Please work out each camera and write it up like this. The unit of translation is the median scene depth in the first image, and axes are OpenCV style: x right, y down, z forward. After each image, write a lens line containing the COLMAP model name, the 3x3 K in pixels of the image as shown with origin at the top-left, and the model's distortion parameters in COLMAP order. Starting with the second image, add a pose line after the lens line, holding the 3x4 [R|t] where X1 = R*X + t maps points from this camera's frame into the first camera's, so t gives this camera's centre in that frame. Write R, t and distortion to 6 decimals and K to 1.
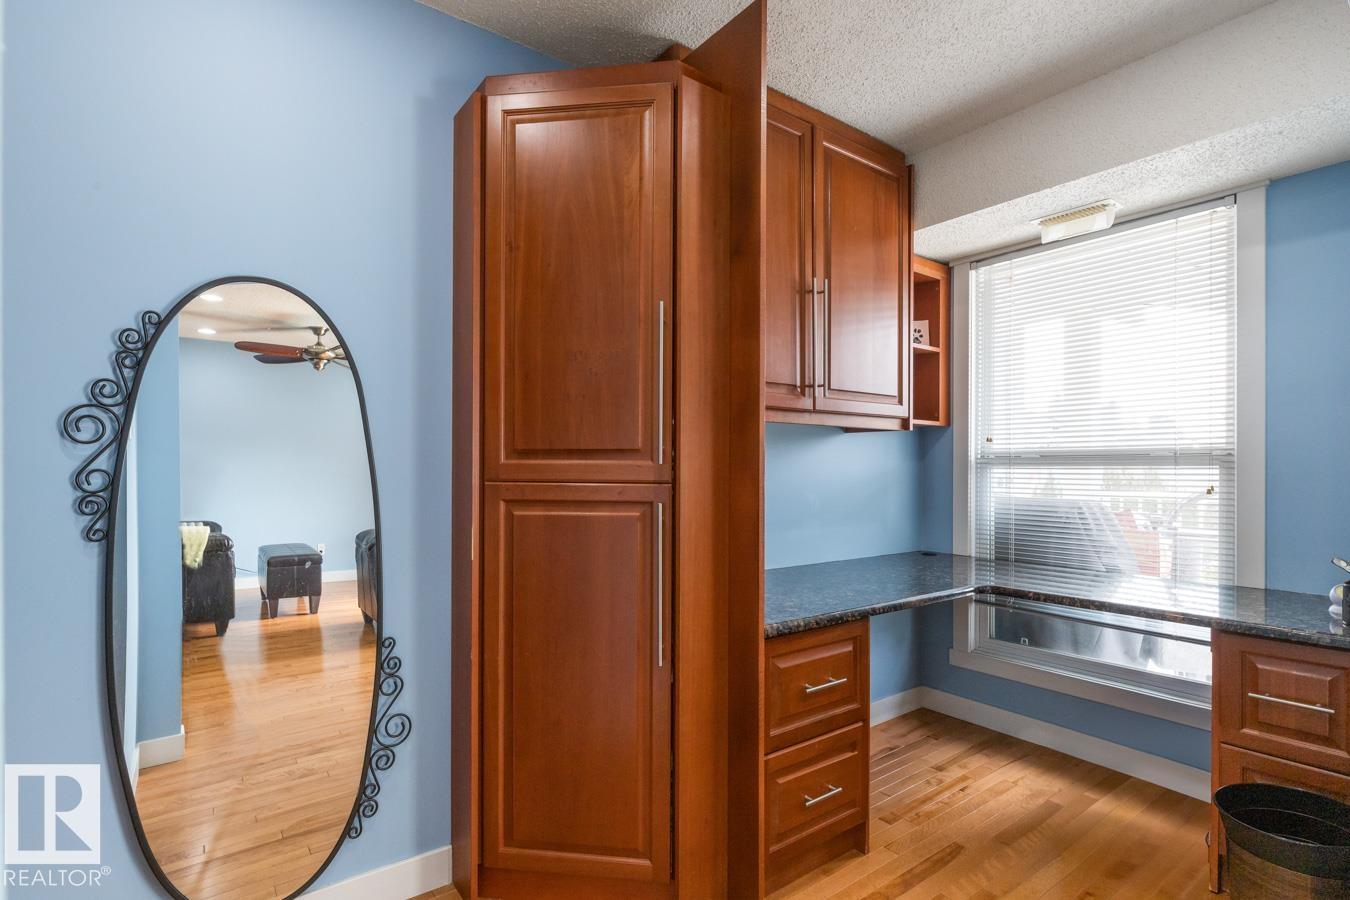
lens RADIAL K [[645.9, 0, 684.8], [0, 645.9, 470.5], [0, 0, 1]] dist [-0.006082, 0.002561]
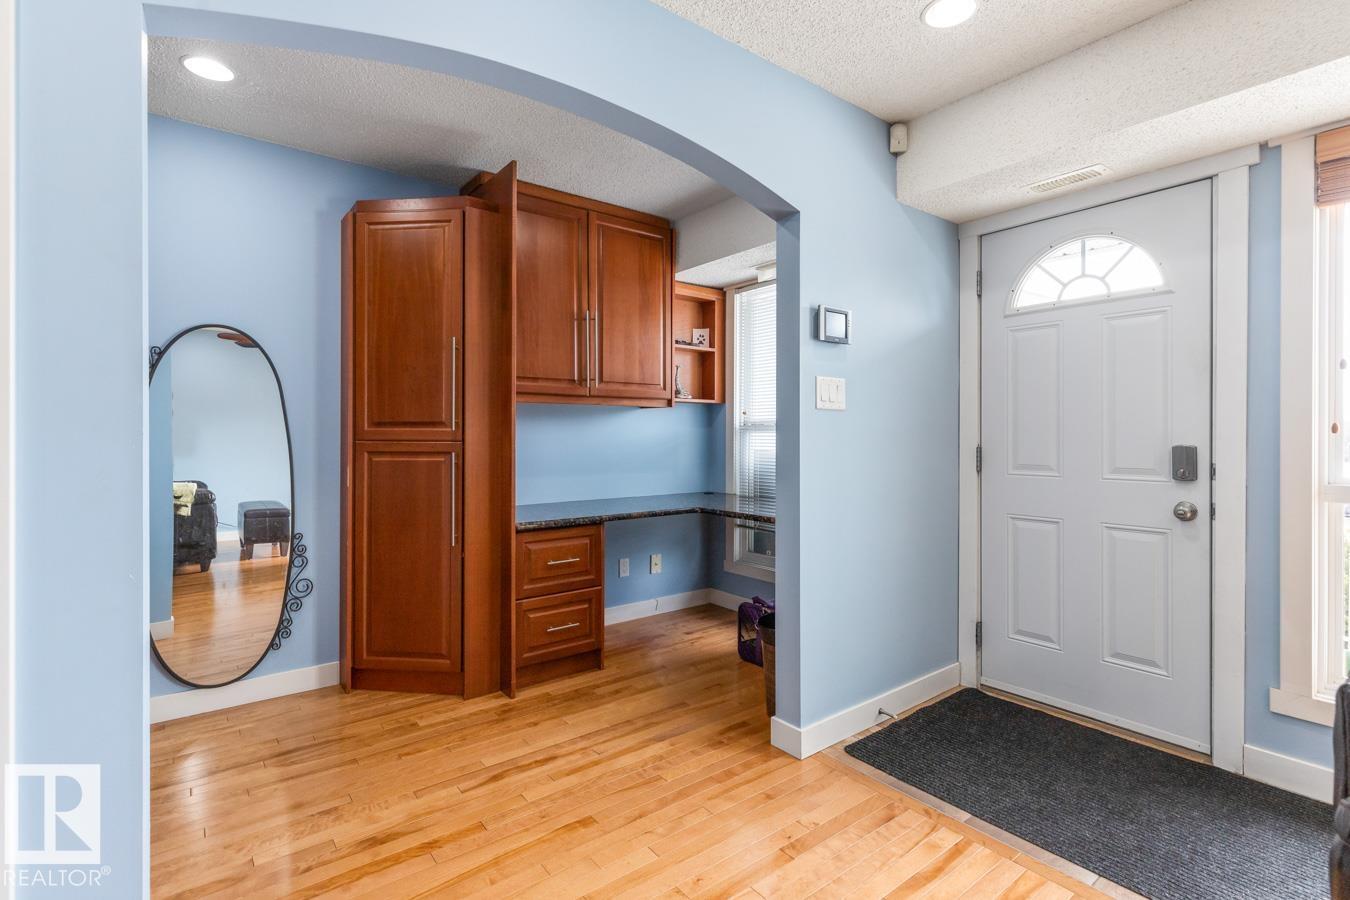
lens RADIAL K [[619.9, 0, 675.9], [0, 619.9, 435.3], [0, 0, 1]] dist [0.009410, -0.002929]
pose [[0.999847, -0.003858, 0.017060, 0.382108], [0.003925, 0.999985, -0.003886, 0.009068], [-0.017044, 0.003952, 0.999847, -0.491804]]
